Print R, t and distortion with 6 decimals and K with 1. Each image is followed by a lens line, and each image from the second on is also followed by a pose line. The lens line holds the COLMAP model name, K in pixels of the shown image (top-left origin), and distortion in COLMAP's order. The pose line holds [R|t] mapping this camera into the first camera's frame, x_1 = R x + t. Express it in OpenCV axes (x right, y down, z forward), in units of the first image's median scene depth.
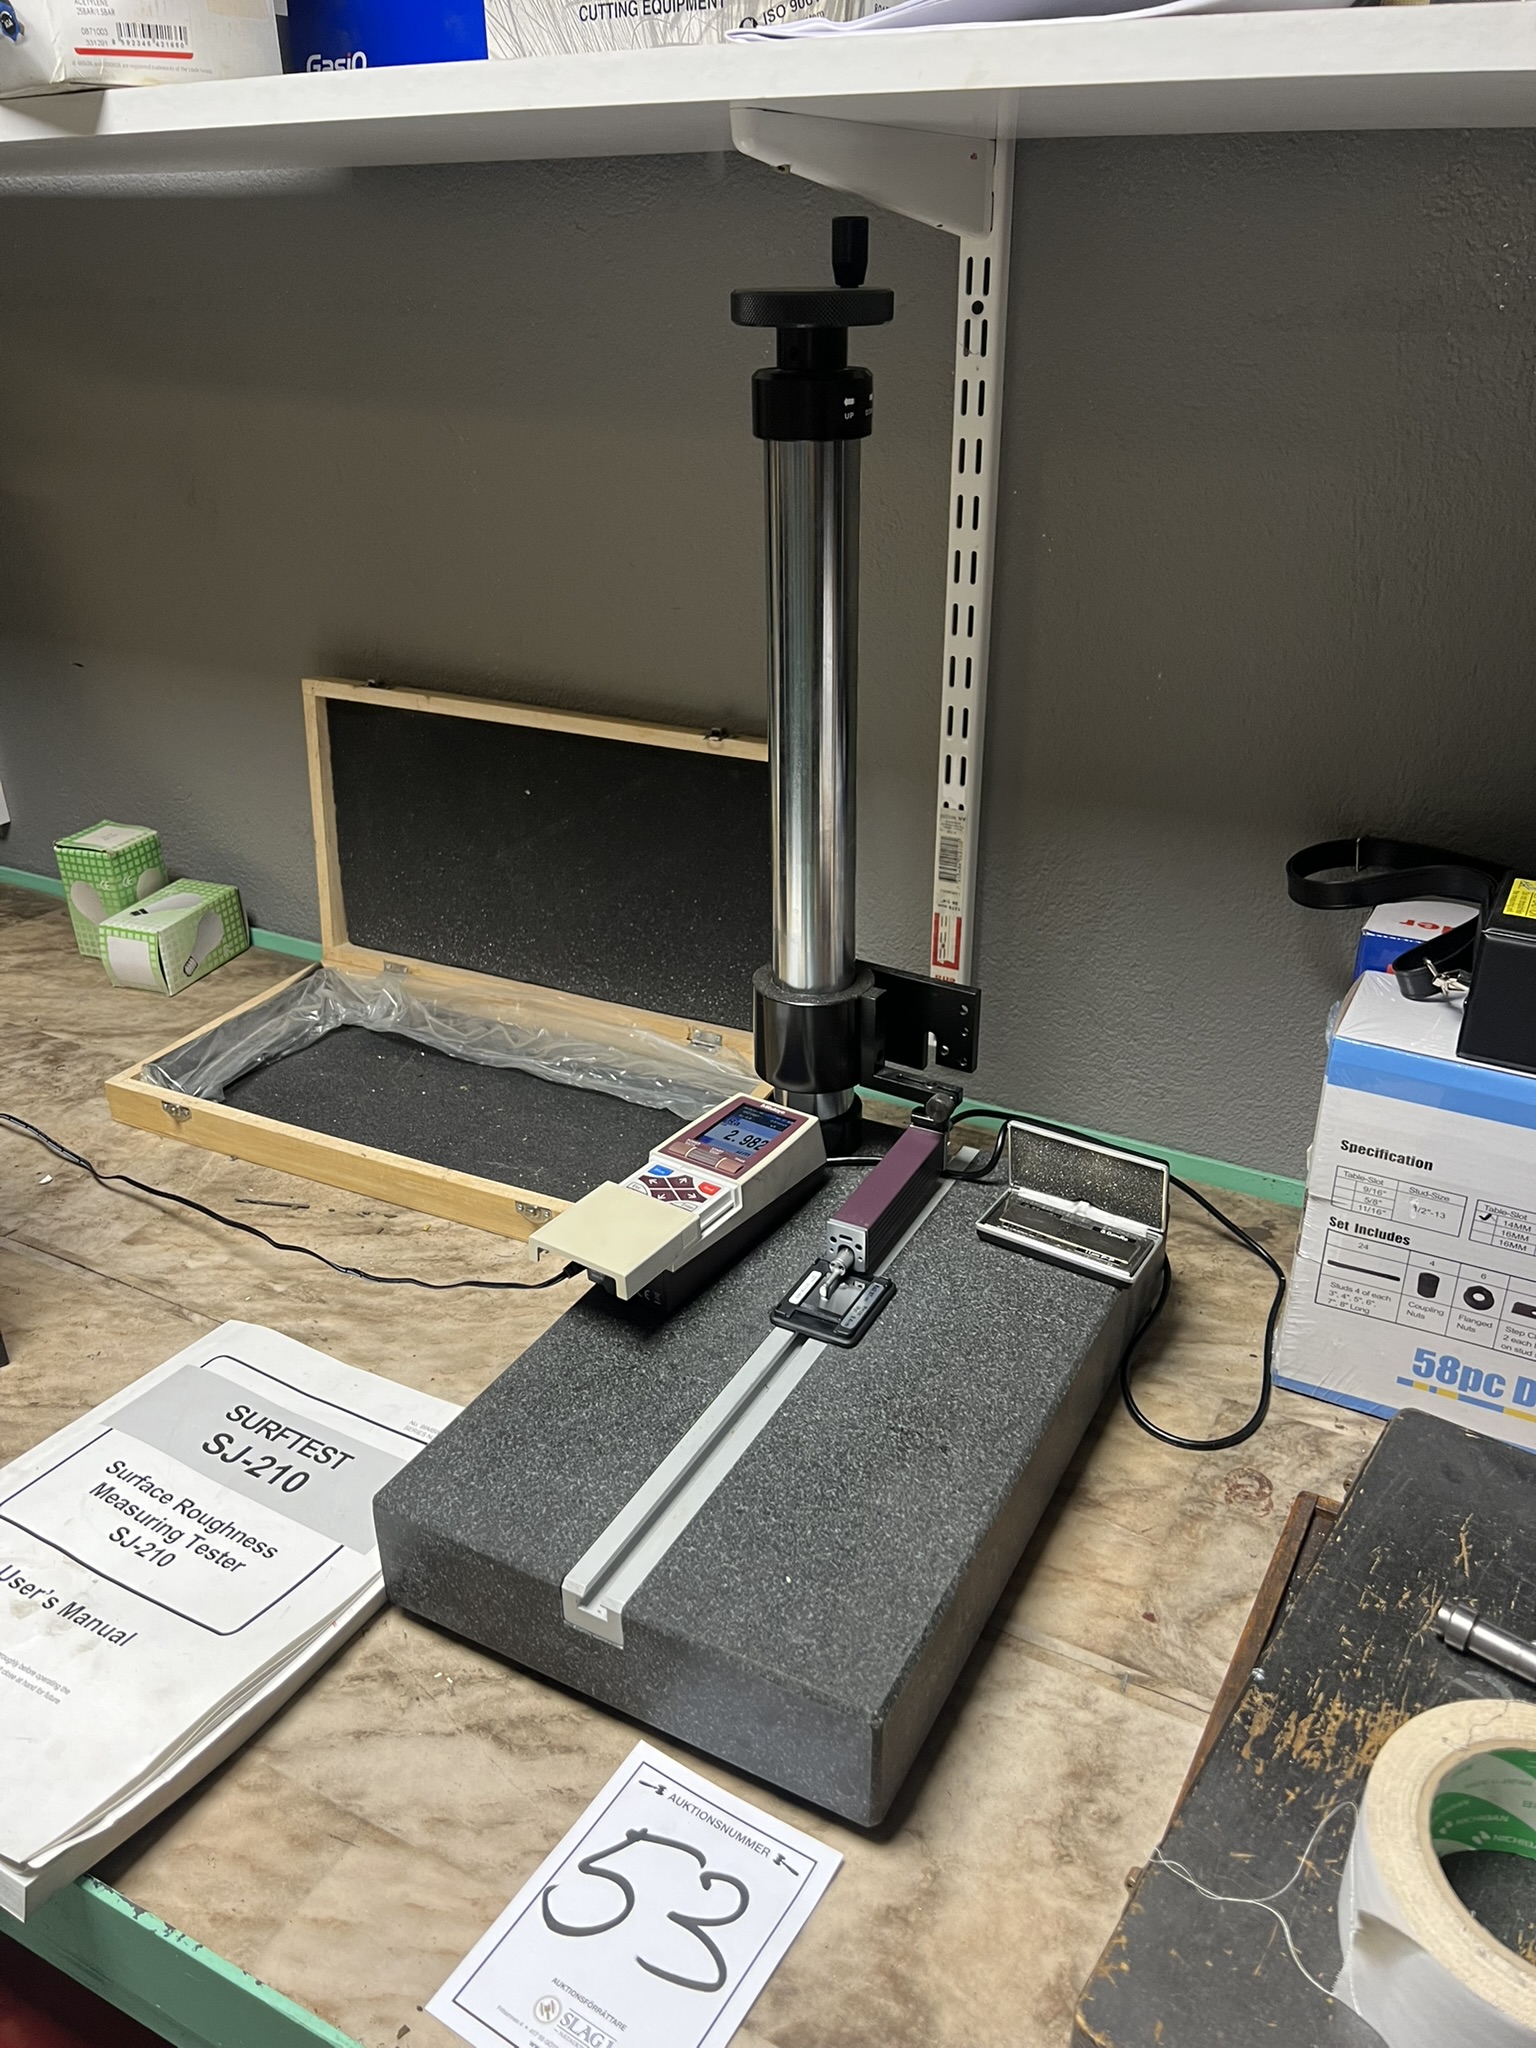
lens RADIAL K [[1580.0, 0, 772.1], [0, 1580.0, 966.5], [0, 0, 1]] dist [0.010234, -0.004276]
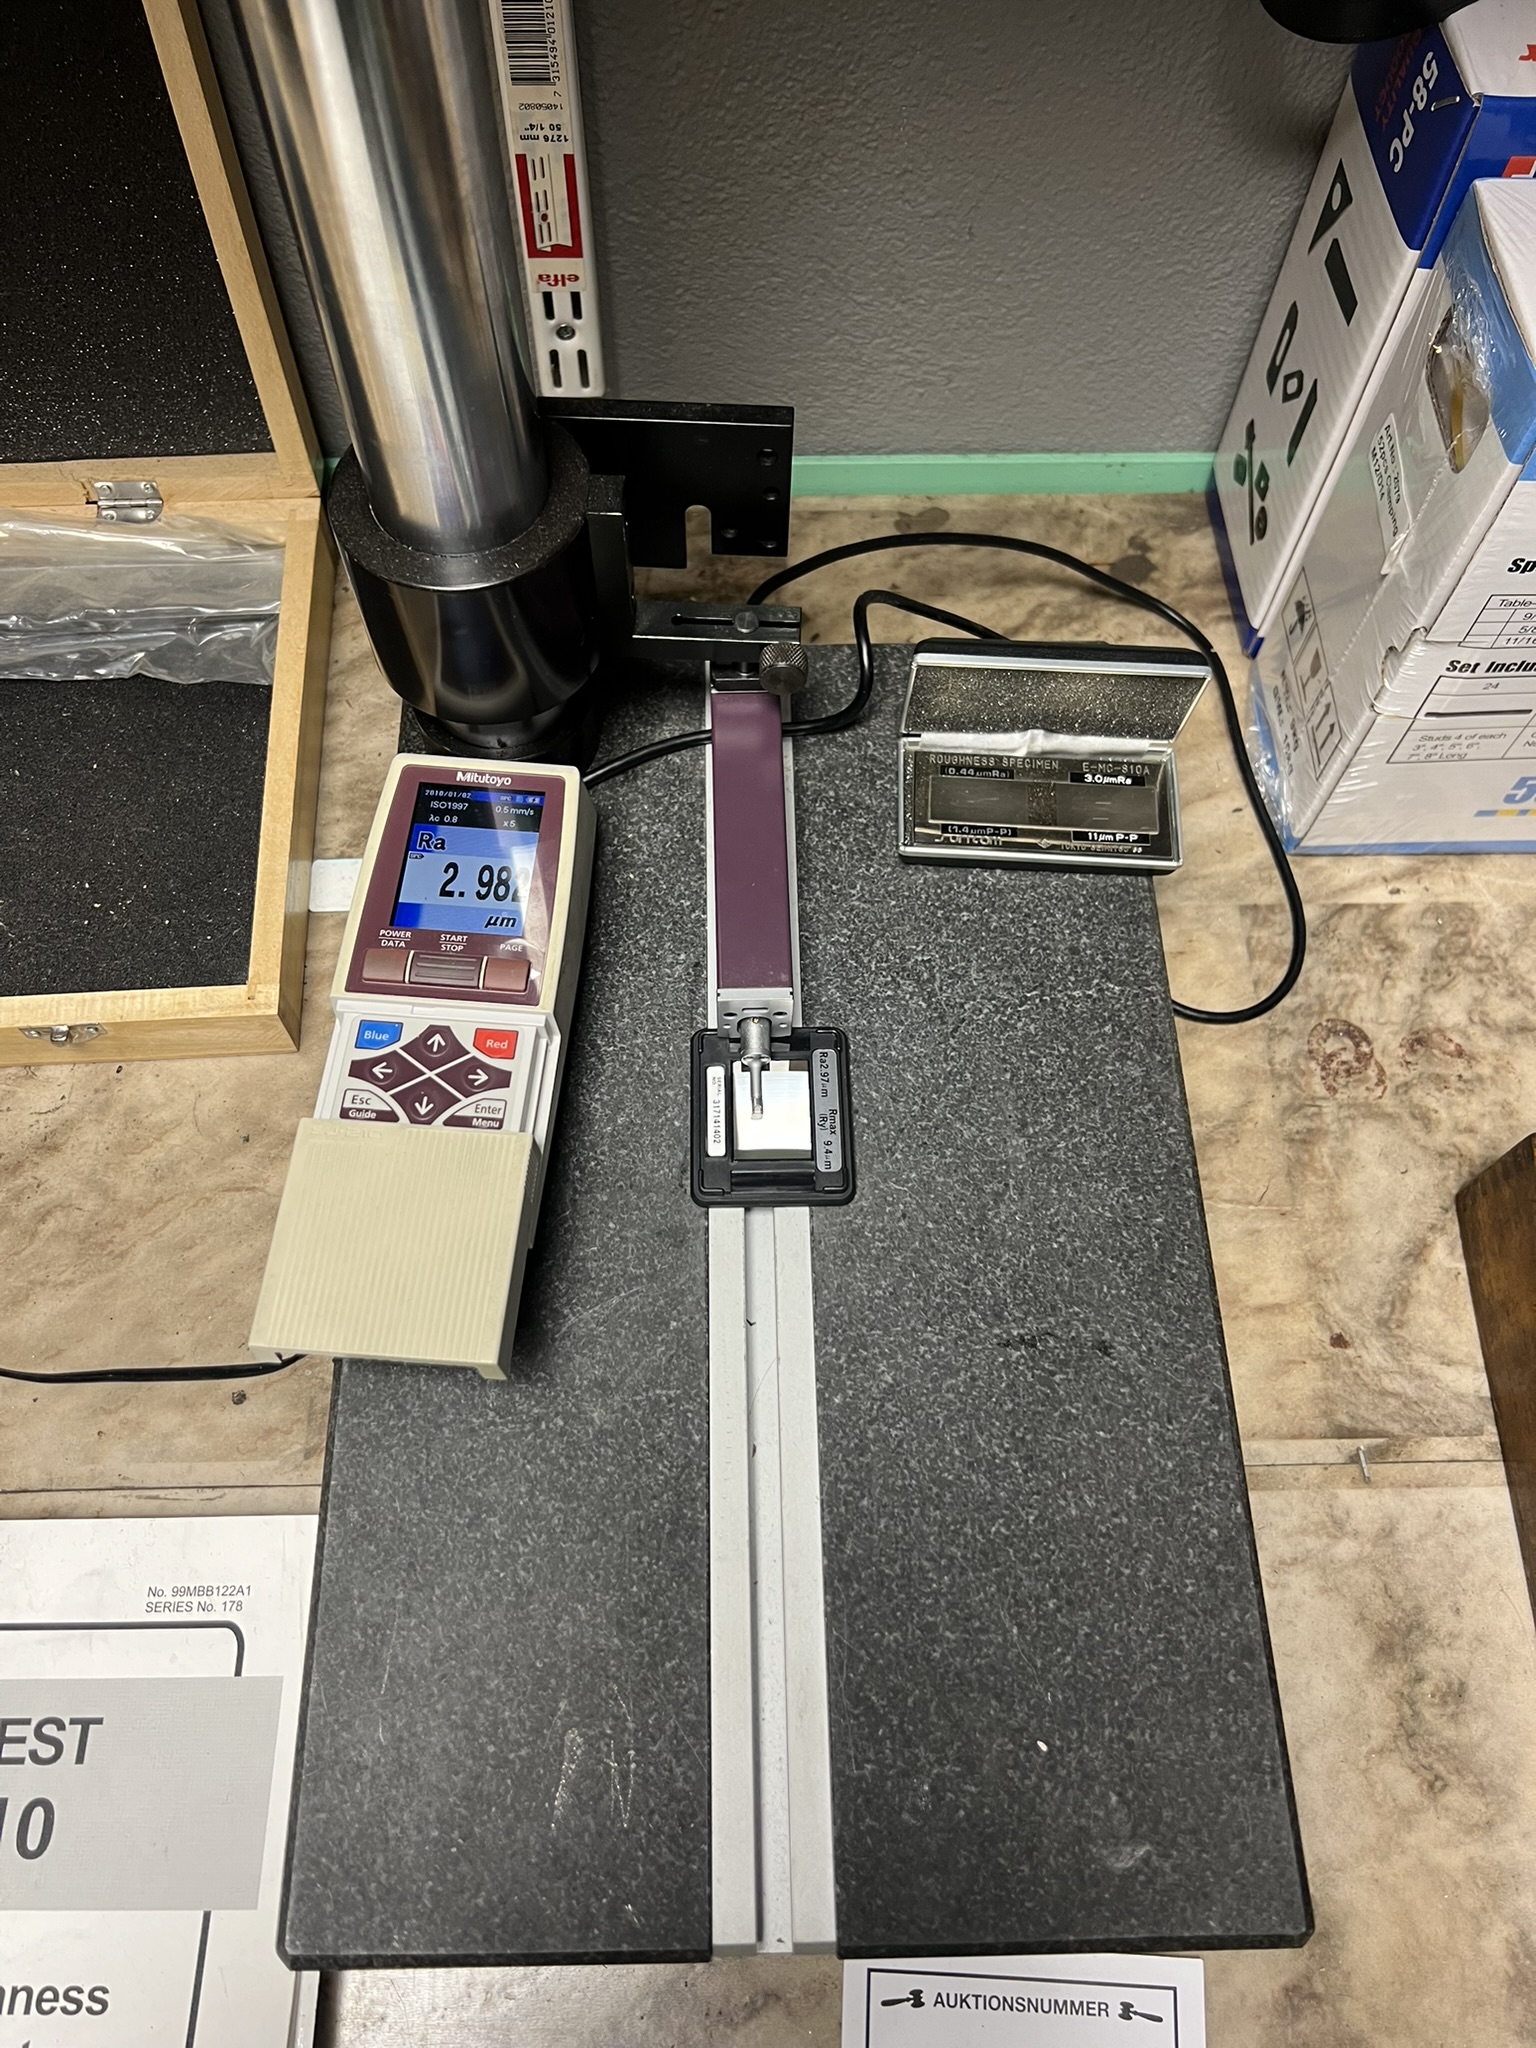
lens RADIAL K [[1570.3, 0, 768.0], [0, 1570.3, 1024.0], [0, 0, 1]] dist [0.049308, -0.073983]
pose [[0.868773, -0.432394, 0.241391, -0.090042], [0.185079, 0.735632, 0.651606, -0.194132], [-0.459325, -0.521422, 0.719124, 0.630107]]
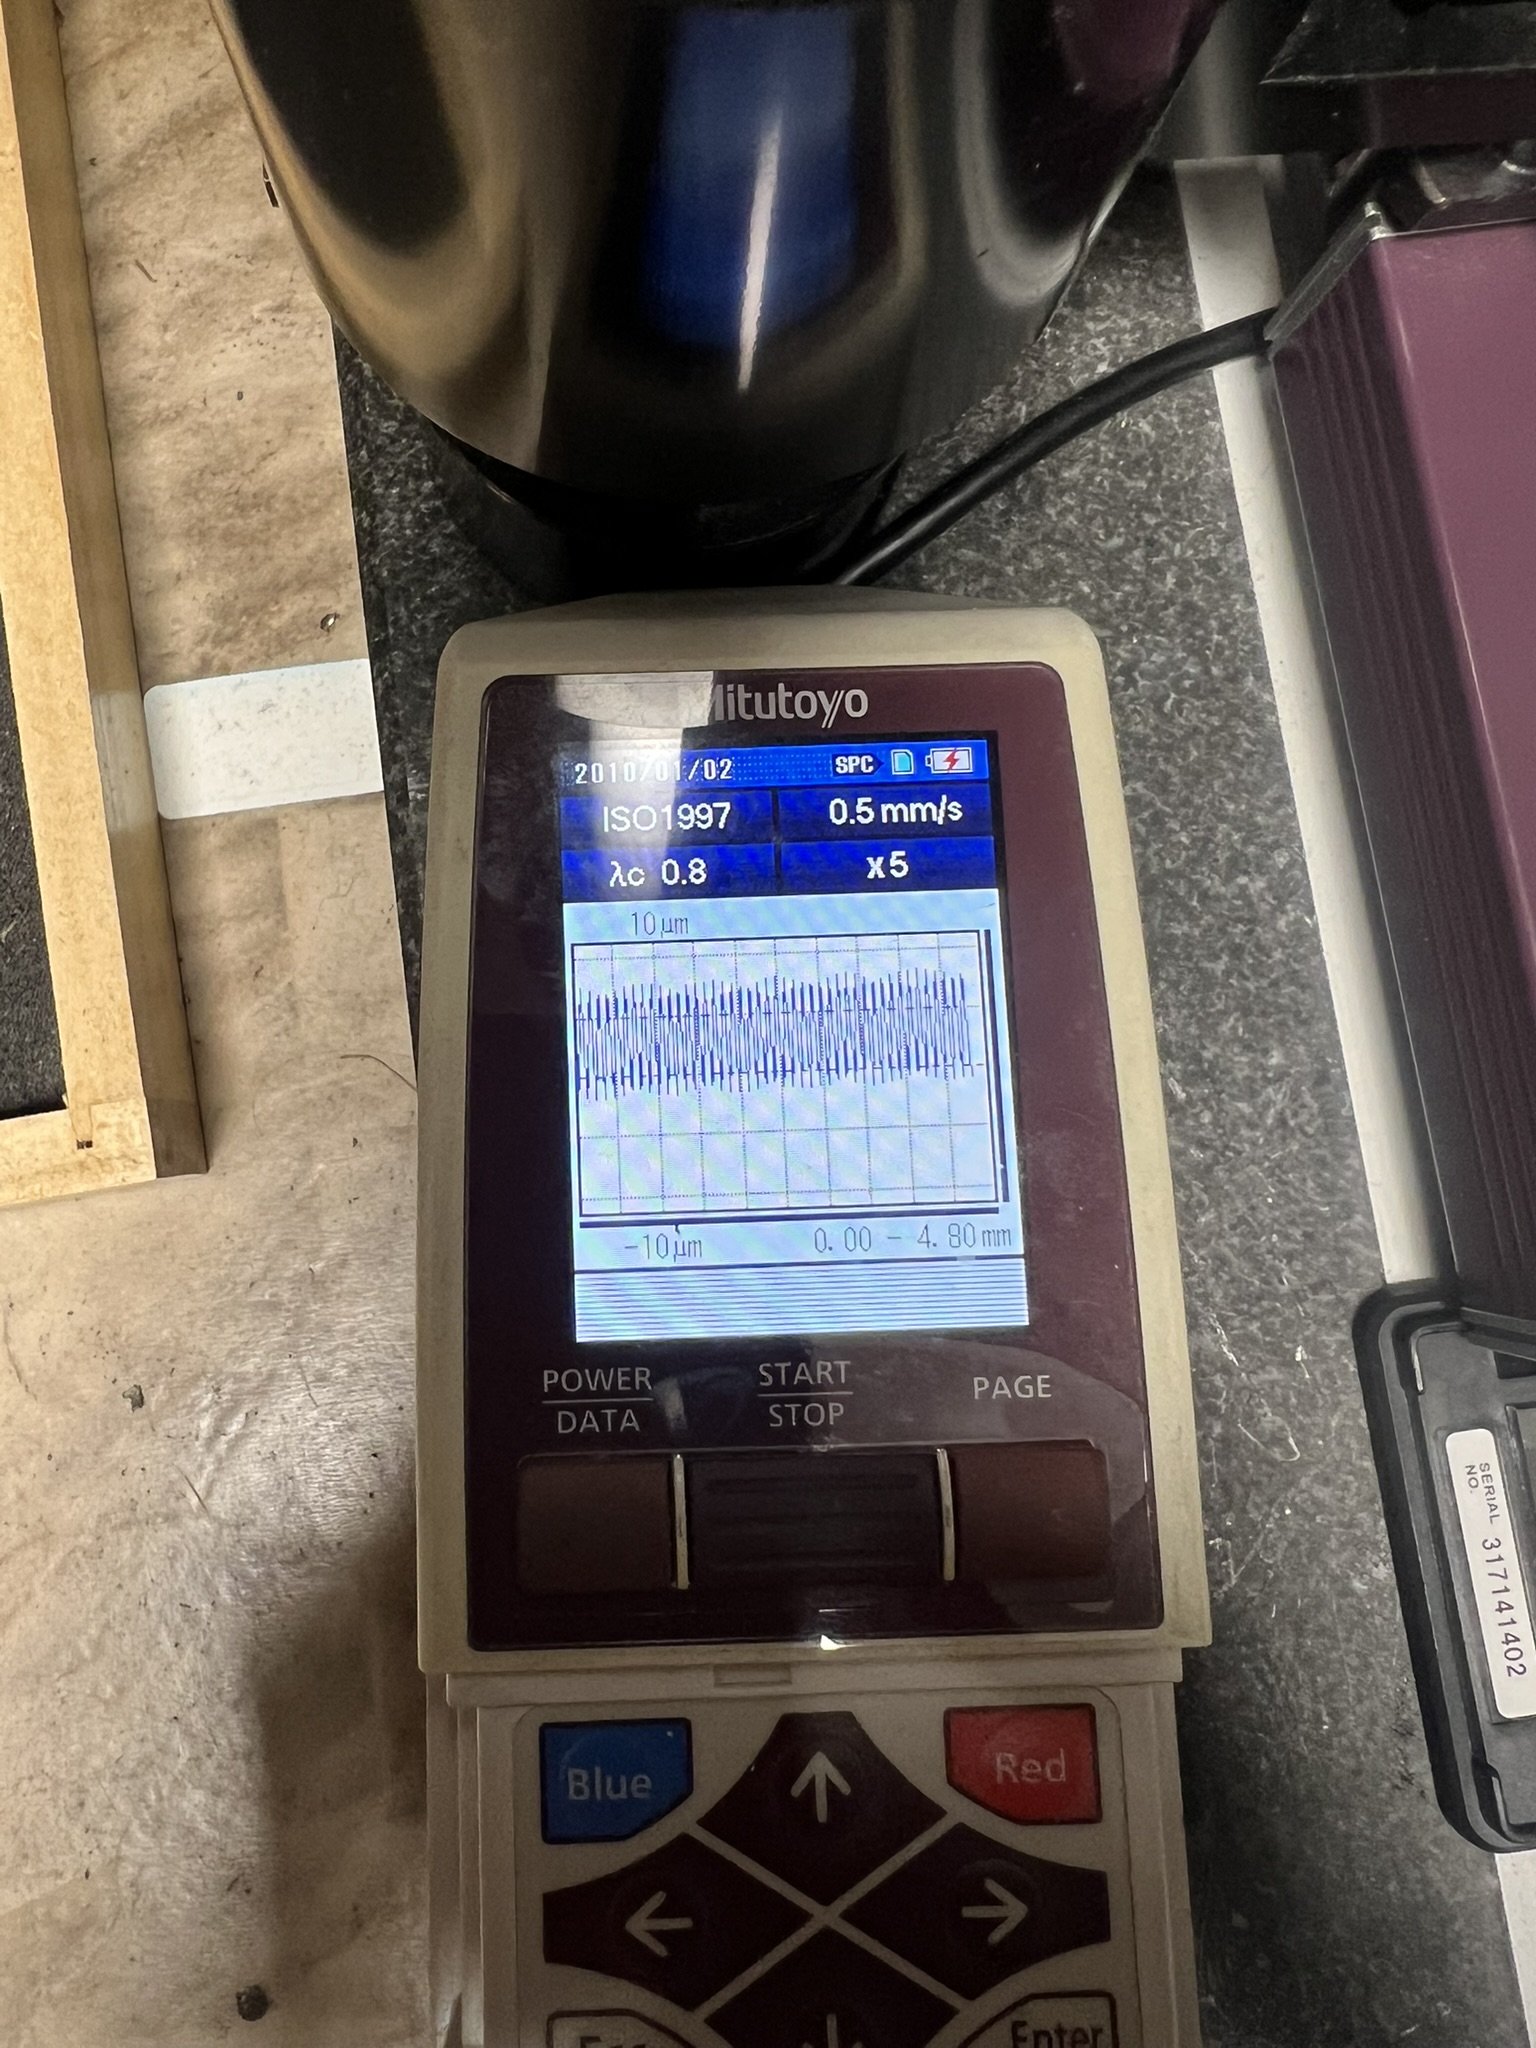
lens RADIAL K [[1548.3, 0, 624.3], [0, 1548.3, 949.0], [0, 0, 1]] dist [-0.002698, 0.011017]
pose [[0.810725, -0.577898, 0.093589, -0.043277], [0.230029, 0.461463, 0.856819, -0.027487], [-0.538342, -0.673116, 0.507053, 1.062473]]
